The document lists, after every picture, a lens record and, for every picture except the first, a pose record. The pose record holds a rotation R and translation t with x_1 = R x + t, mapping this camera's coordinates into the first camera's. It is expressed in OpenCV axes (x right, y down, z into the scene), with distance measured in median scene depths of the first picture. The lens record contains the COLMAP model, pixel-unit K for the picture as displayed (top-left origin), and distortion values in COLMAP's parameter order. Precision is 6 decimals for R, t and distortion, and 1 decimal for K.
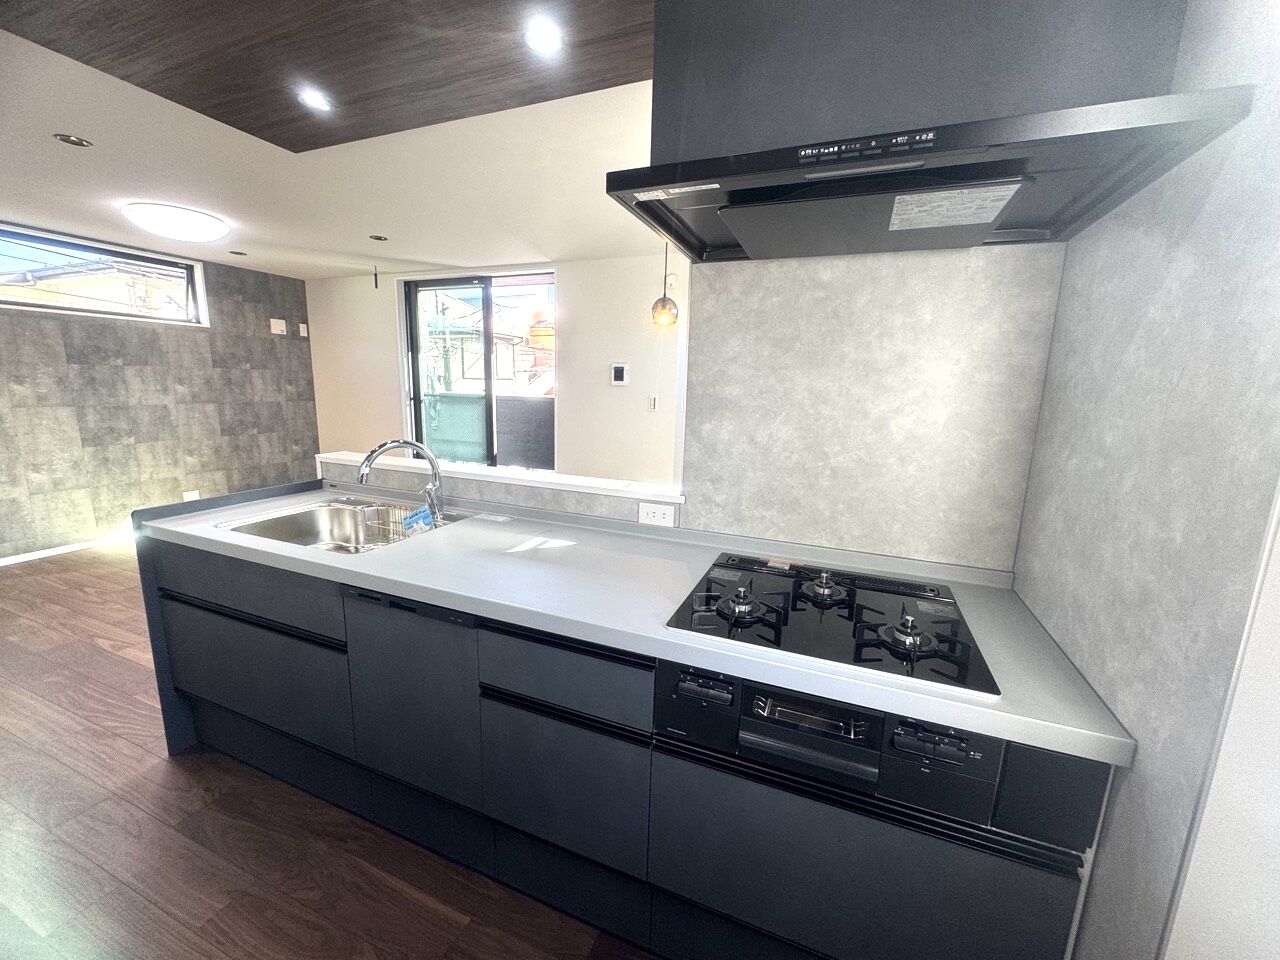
lens RADIAL K [[514.4, 0, 644.2], [0, 514.4, 480.9], [0, 0, 1]] dist [-0.005945, 0.000126]
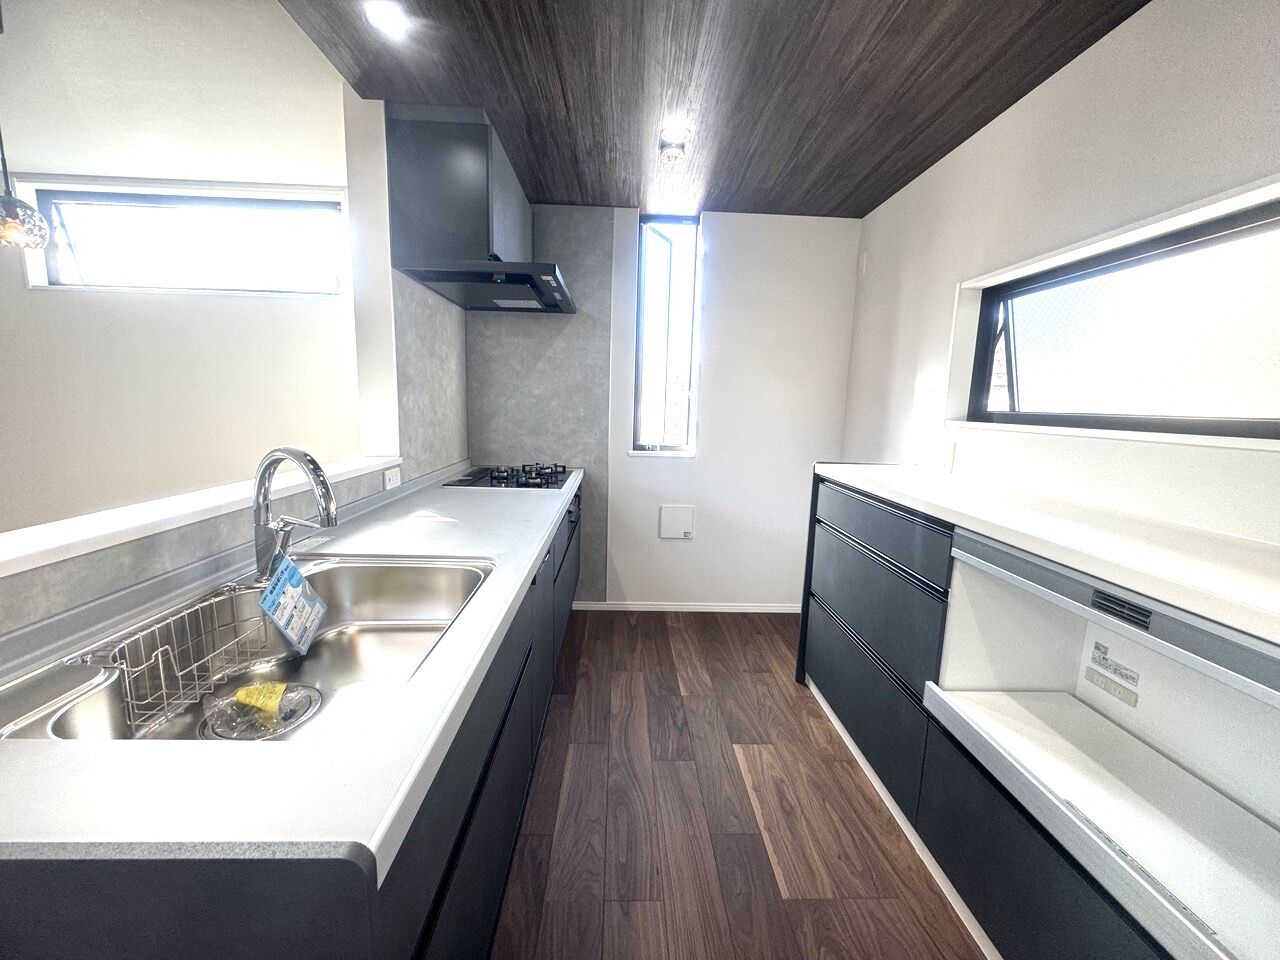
lens RADIAL K [[514.4, 0, 637.3], [0, 514.4, 480.9], [0, 0, 1]] dist [-0.005945, 0.000126]
pose [[-0.402961, -0.180341, 0.897274, -0.480030], [0.132460, 0.958580, 0.252149, -0.057733], [-0.905581, 0.220459, -0.362382, 0.362066]]
